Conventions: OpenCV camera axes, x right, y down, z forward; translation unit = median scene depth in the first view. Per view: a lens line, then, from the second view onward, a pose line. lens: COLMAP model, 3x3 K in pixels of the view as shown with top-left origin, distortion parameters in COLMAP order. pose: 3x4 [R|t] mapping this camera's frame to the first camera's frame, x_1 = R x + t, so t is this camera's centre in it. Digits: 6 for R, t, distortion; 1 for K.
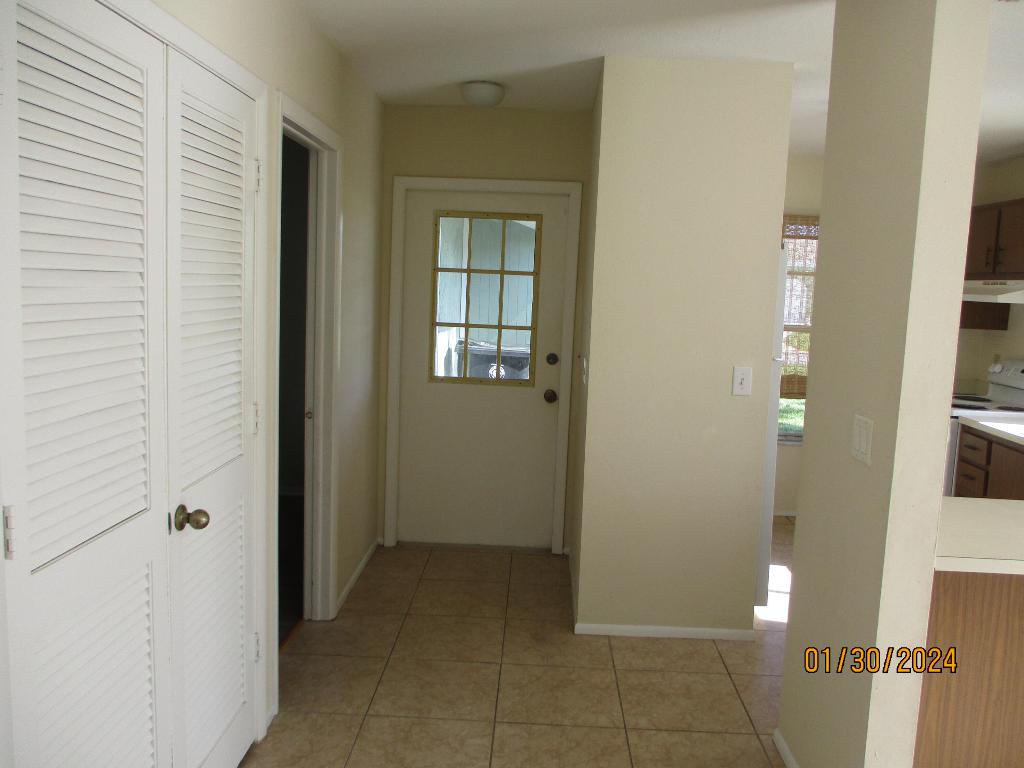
lens RADIAL K [[821.1, 0, 512.4], [0, 821.1, 378.6], [0, 0, 1]] dist [-0.006155, 0.001645]
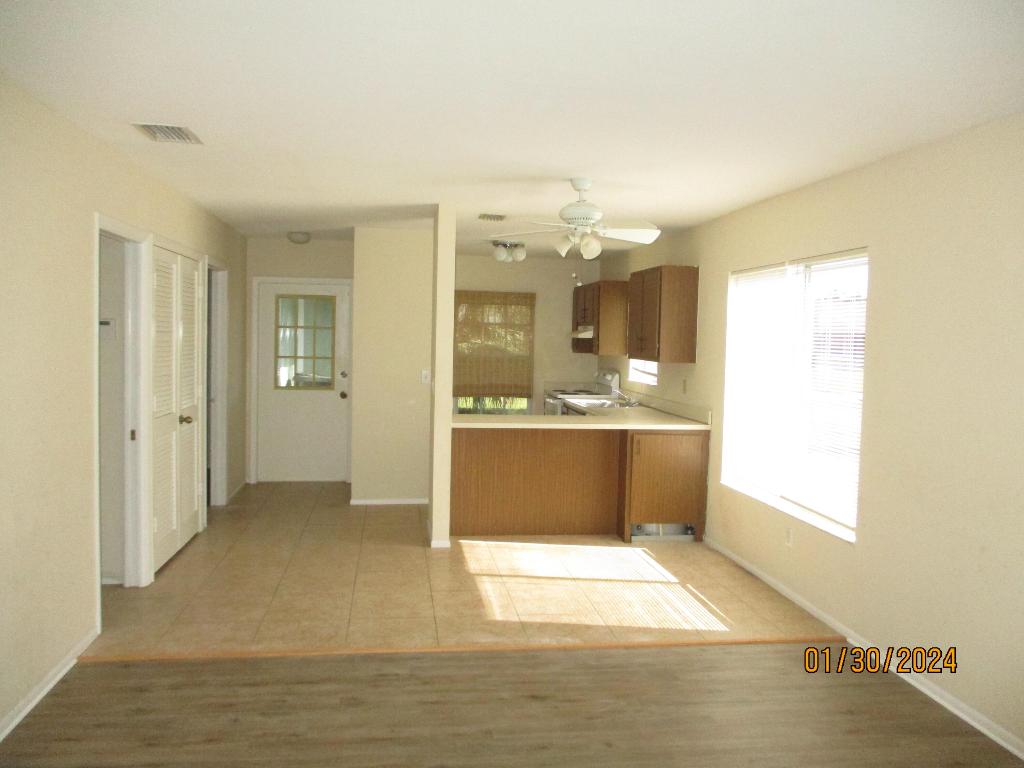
lens RADIAL K [[821.1, 0, 512.4], [0, 821.1, 378.6], [0, 0, 1]] dist [-0.006155, 0.001645]
pose [[0.983757, -0.030247, 0.176936, 0.091388], [0.040591, 0.997654, -0.055135, 0.098117], [-0.174853, 0.061421, 0.982677, -0.830948]]
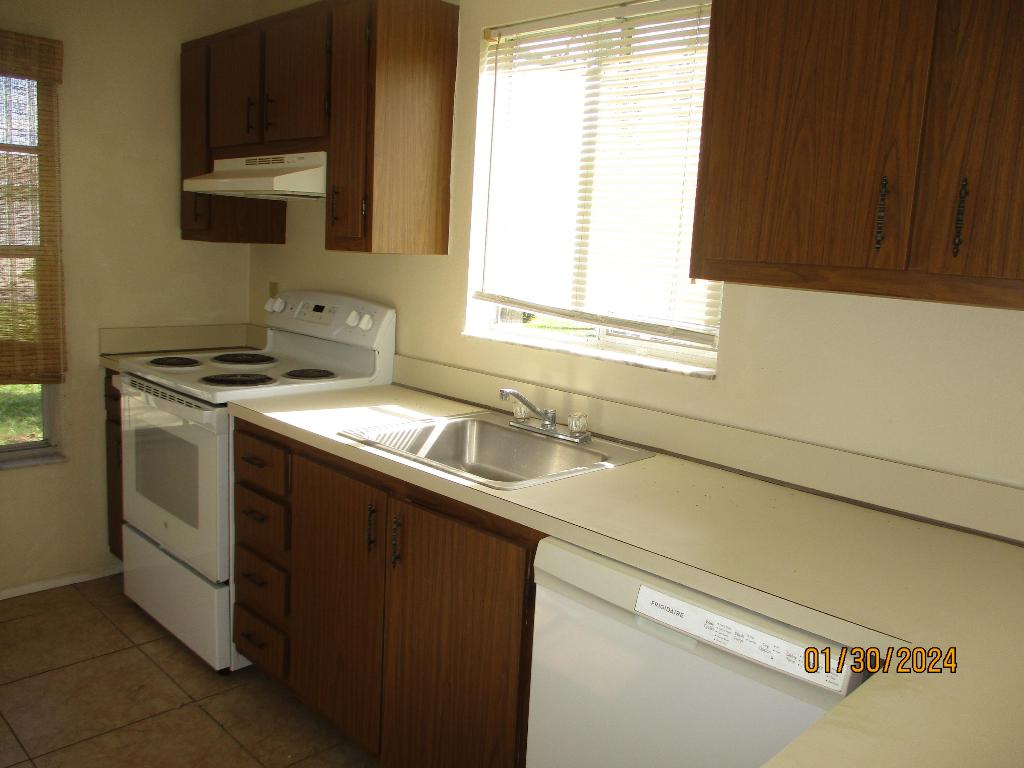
lens RADIAL K [[821.1, 0, 512.4], [0, 821.1, 378.6], [0, 0, 1]] dist [-0.006155, 0.001645]
pose [[0.666253, -0.116860, 0.736513, 0.263308], [0.053176, 0.992576, 0.109386, -0.017402], [-0.743827, -0.033714, 0.667521, 0.483286]]
